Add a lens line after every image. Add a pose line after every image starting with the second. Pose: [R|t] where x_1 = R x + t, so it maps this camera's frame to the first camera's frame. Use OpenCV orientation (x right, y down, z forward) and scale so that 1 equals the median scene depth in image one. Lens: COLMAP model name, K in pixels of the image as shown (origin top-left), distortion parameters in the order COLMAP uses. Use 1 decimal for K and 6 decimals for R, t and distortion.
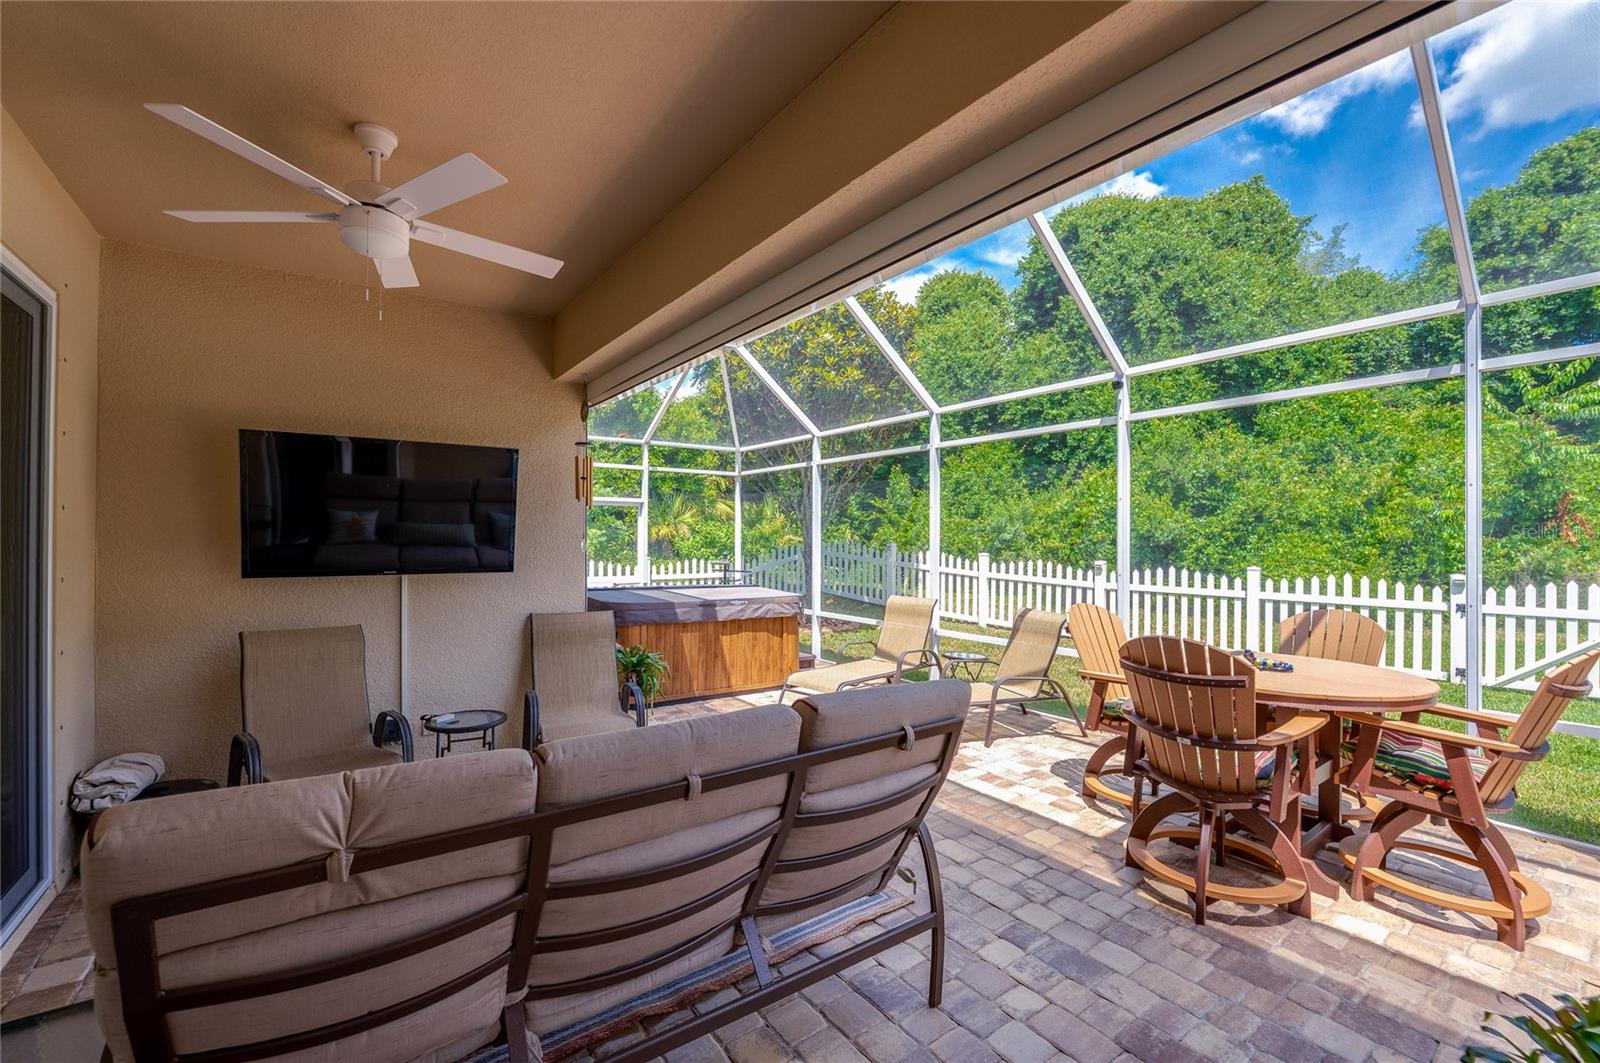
lens RADIAL K [[651.4, 0, 796.1], [0, 651.4, 537.5], [0, 0, 1]] dist [-0.013791, 0.000751]
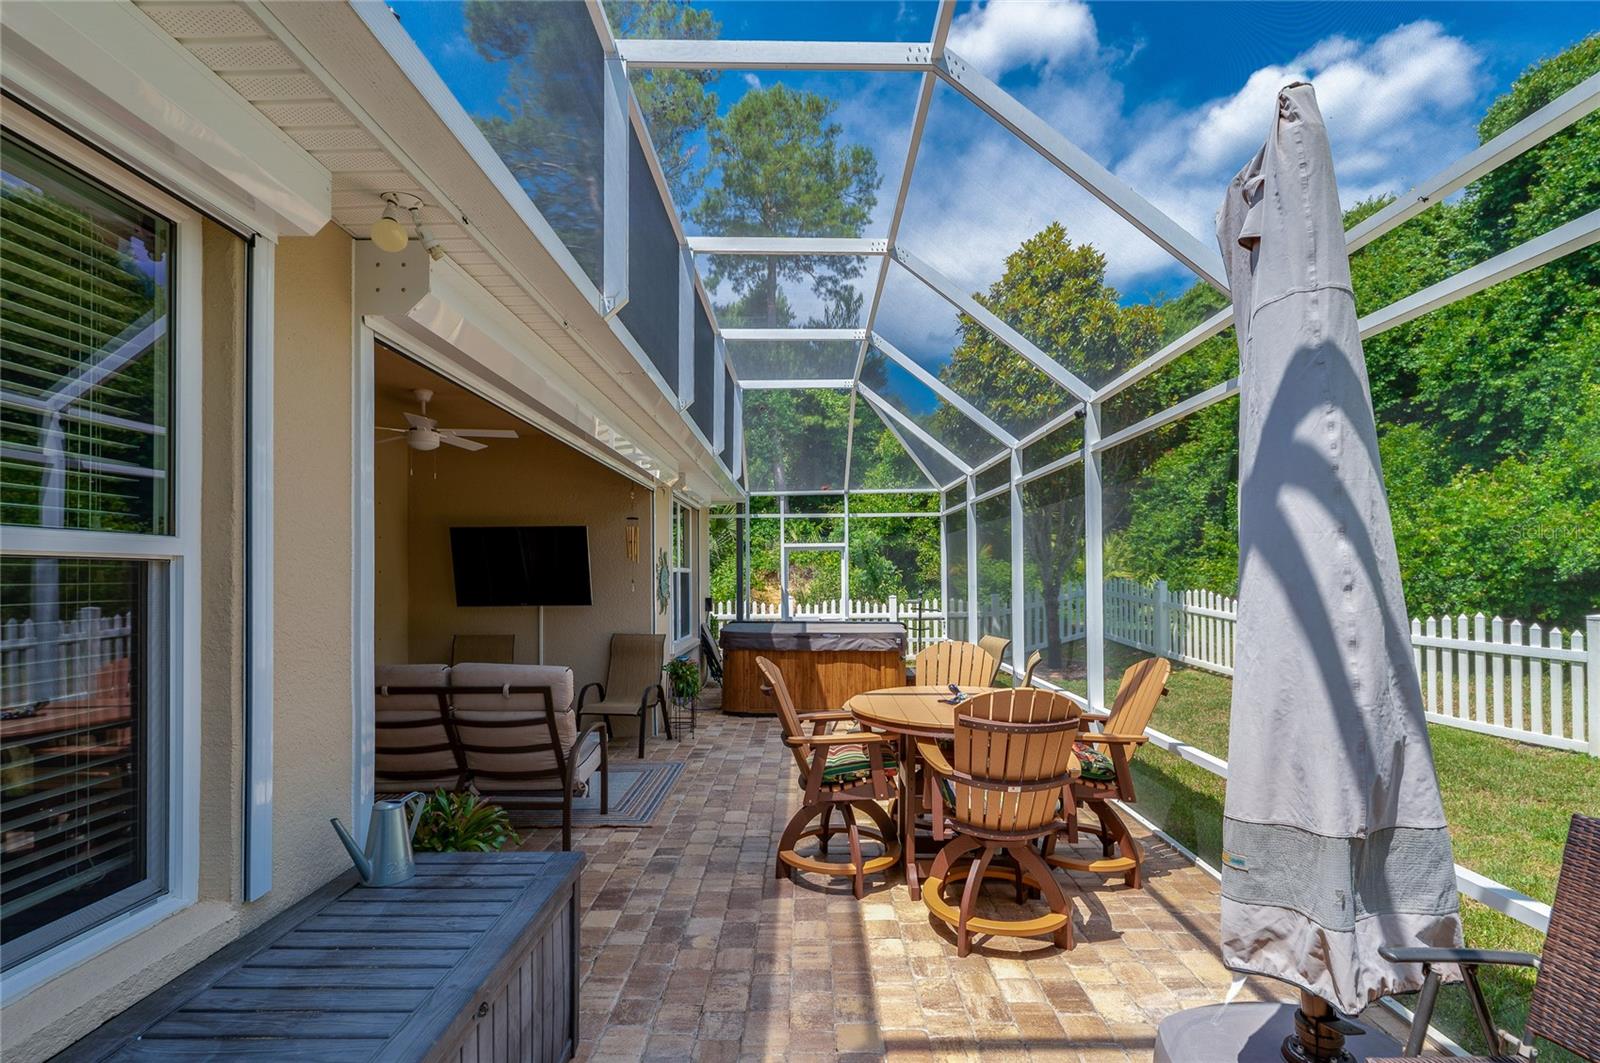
lens RADIAL K [[712.3, 0, 790.3], [0, 712.3, 579.8], [0, 0, 1]] dist [-0.009144, 0.000808]
pose [[0.808763, -0.008532, -0.588073, 0.425817], [0.013437, 0.999902, 0.003972, -0.003568], [0.587982, -0.011114, 0.808798, -0.041824]]
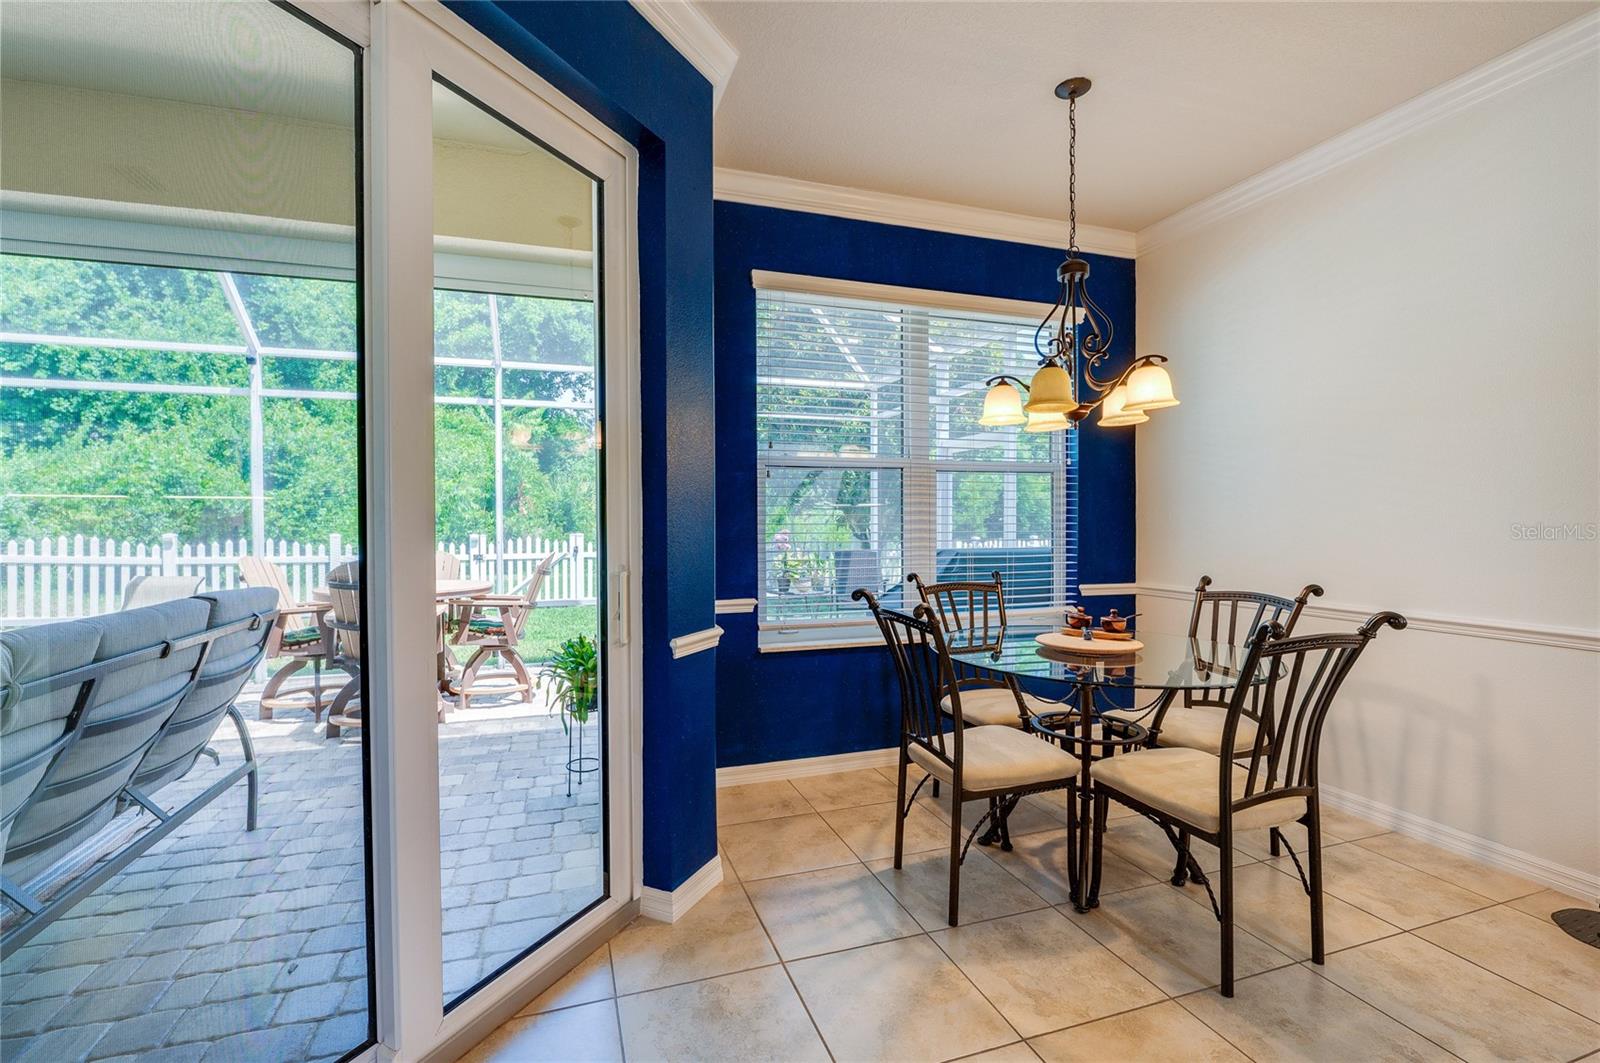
lens RADIAL K [[712.3, 0, 774.2], [0, 712.3, 527.6], [0, 0, 1]] dist [-0.009144, 0.000808]
pose [[0.331935, -0.013968, 0.943199, -0.193713], [0.001874, 0.999898, 0.014148, 0.016335], [-0.943300, -0.002928, 0.331927, -0.126516]]
